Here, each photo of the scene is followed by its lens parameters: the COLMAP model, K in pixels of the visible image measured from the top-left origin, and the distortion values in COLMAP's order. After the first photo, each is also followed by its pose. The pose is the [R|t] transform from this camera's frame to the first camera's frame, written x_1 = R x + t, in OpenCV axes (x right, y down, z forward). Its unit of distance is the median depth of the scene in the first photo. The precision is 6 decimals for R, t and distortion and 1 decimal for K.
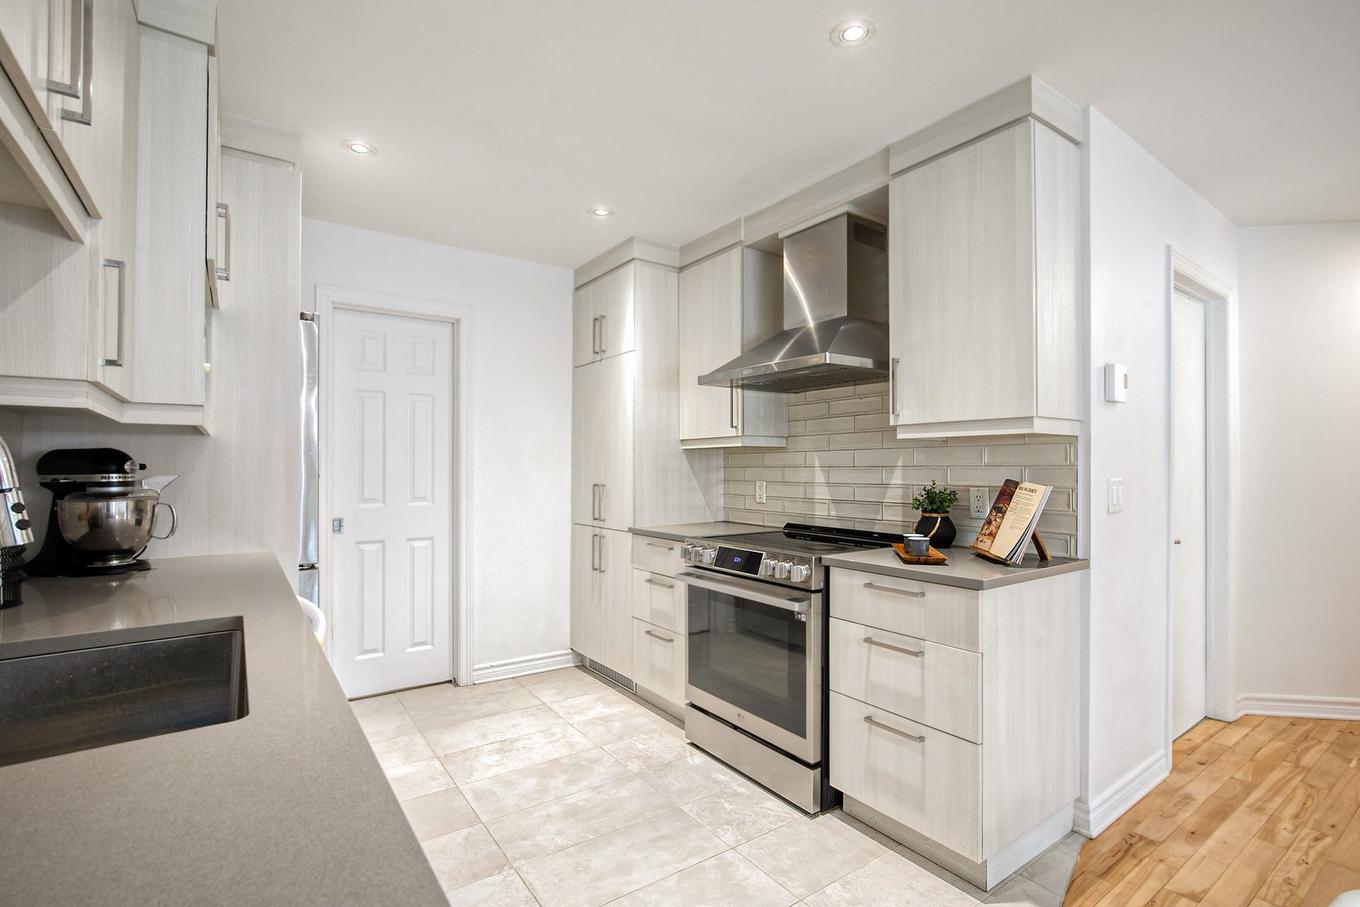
lens RADIAL K [[626.2, 0, 688.0], [0, 626.2, 462.9], [0, 0, 1]] dist [-0.020027, 0.004269]
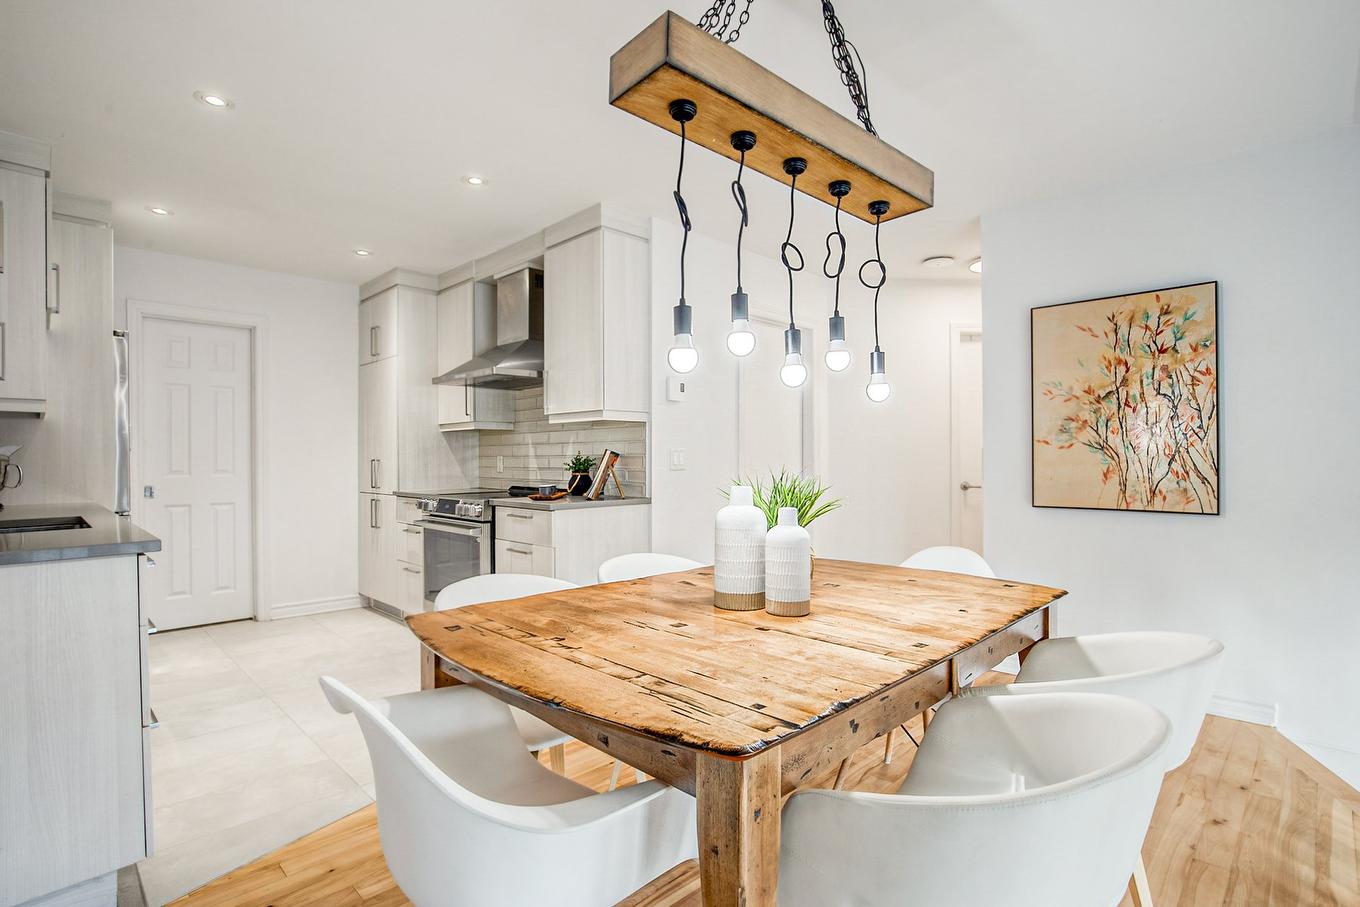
lens RADIAL K [[667.7, 0, 673.1], [0, 667.7, 462.0], [0, 0, 1]] dist [-0.010369, 0.002748]
pose [[0.989710, -0.004671, 0.143009, 0.330009], [0.002499, 0.999879, 0.015369, 0.025547], [-0.143064, -0.014853, 0.989602, -0.536475]]
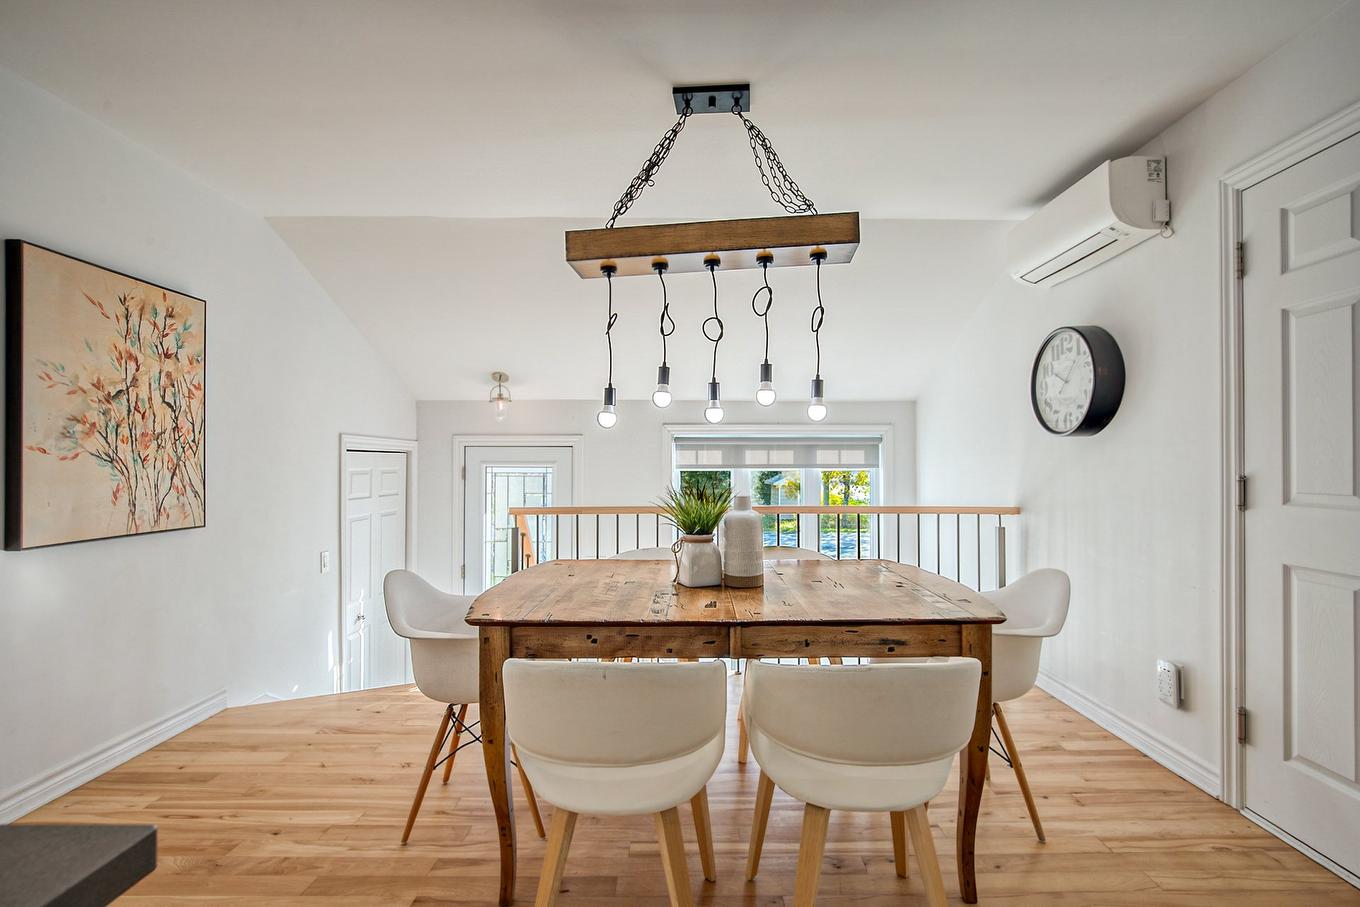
lens RADIAL K [[626.2, 0, 707.5], [0, 626.2, 456.8], [0, 0, 1]] dist [-0.020027, 0.004269]
pose [[-0.820049, 0.005854, 0.572263, 0.096102], [-0.007494, 0.999752, -0.020967, 0.027822], [-0.572244, -0.021482, -0.819802, 0.649553]]
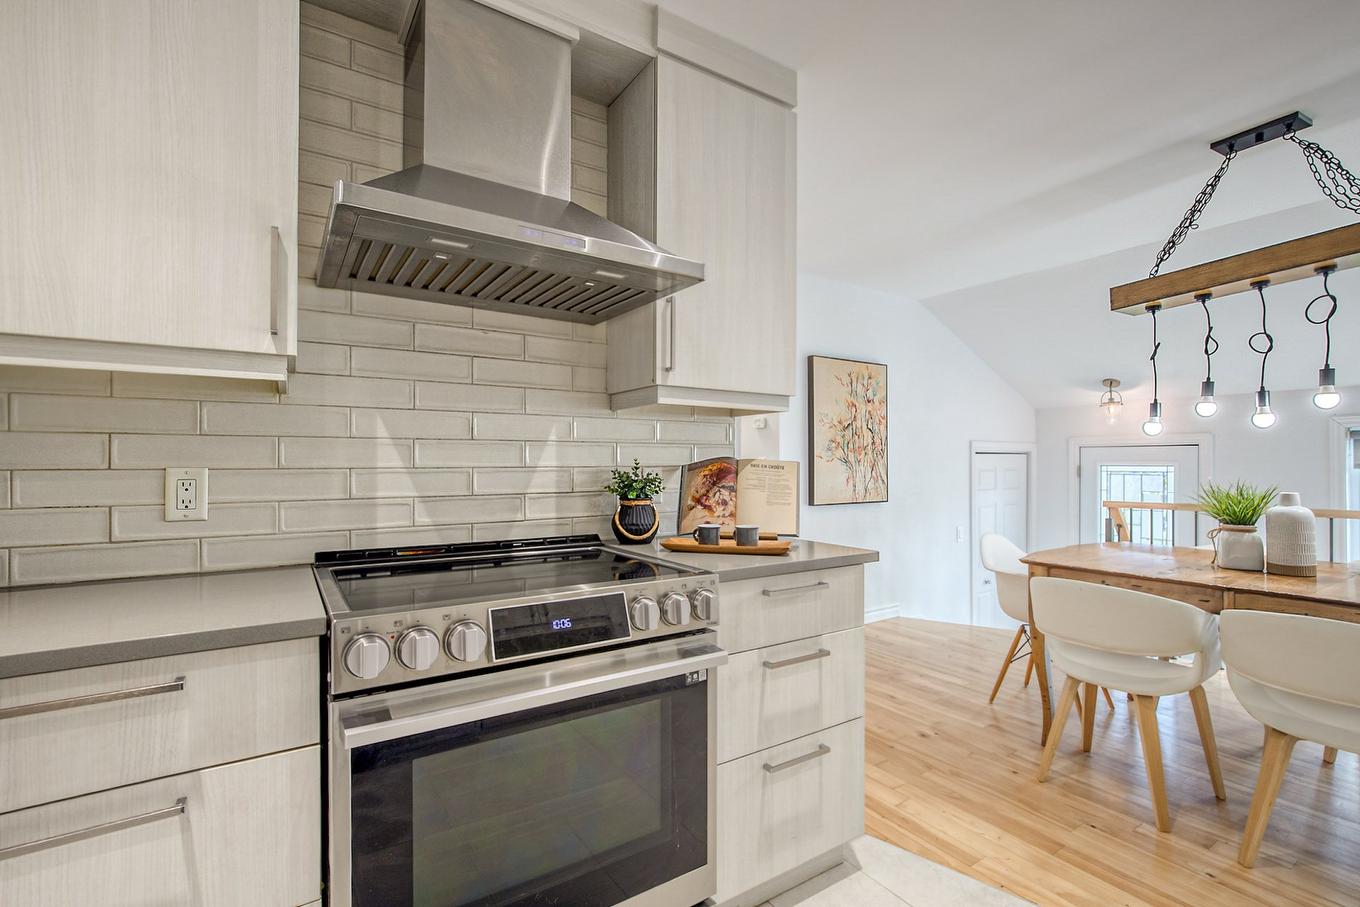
lens RADIAL K [[626.2, 0, 675.7], [0, 626.2, 464.9], [0, 0, 1]] dist [-0.020027, 0.004269]
pose [[0.046684, -0.005052, 0.998897, -0.343239], [-0.010818, 0.999926, 0.005563, 0.025349], [-0.998851, -0.011065, 0.046626, 0.776373]]
